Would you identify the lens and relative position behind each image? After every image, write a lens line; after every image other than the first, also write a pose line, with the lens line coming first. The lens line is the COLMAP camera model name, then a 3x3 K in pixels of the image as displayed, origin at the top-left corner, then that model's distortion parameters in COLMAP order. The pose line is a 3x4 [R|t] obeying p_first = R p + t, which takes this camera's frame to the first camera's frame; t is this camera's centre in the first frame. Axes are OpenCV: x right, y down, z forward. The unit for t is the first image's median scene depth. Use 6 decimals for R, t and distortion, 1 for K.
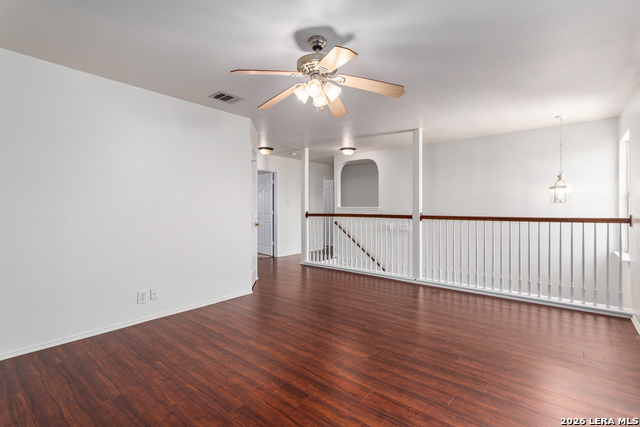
lens RADIAL K [[297.9, 0, 319.6], [0, 297.9, 208.1], [0, 0, 1]] dist [0.004104, 0.000698]
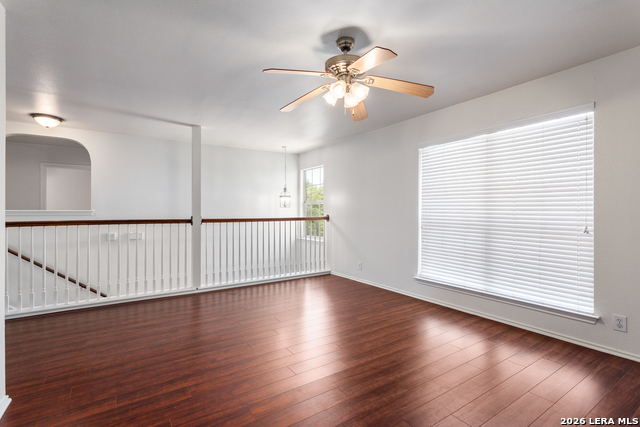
lens RADIAL K [[301.3, 0, 320.0], [0, 301.3, 210.3], [0, 0, 1]] dist [0.003840, 0.000520]
pose [[0.288668, 0.000400, 0.957429, -0.513208], [0.001720, 0.999998, -0.000936, -0.001860], [-0.957428, 0.001917, 0.288667, 0.406677]]
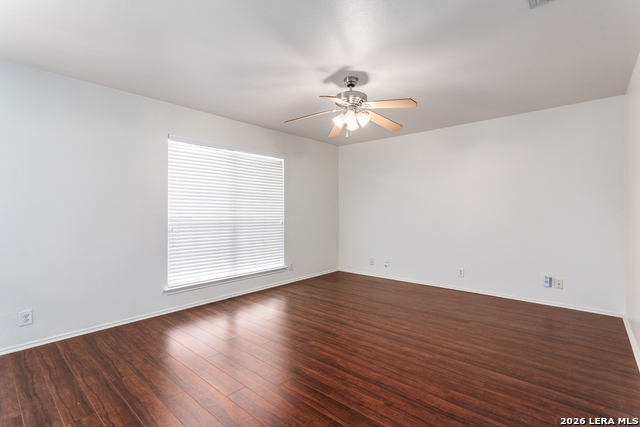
lens RADIAL K [[301.3, 0, 320.0], [0, 301.3, 210.3], [0, 0, 1]] dist [0.003840, 0.000520]
pose [[-0.999527, 0.002930, 0.030598, 0.045642], [0.002664, 0.999958, -0.008733, 0.004813], [-0.030623, -0.008648, -0.999494, 1.186885]]
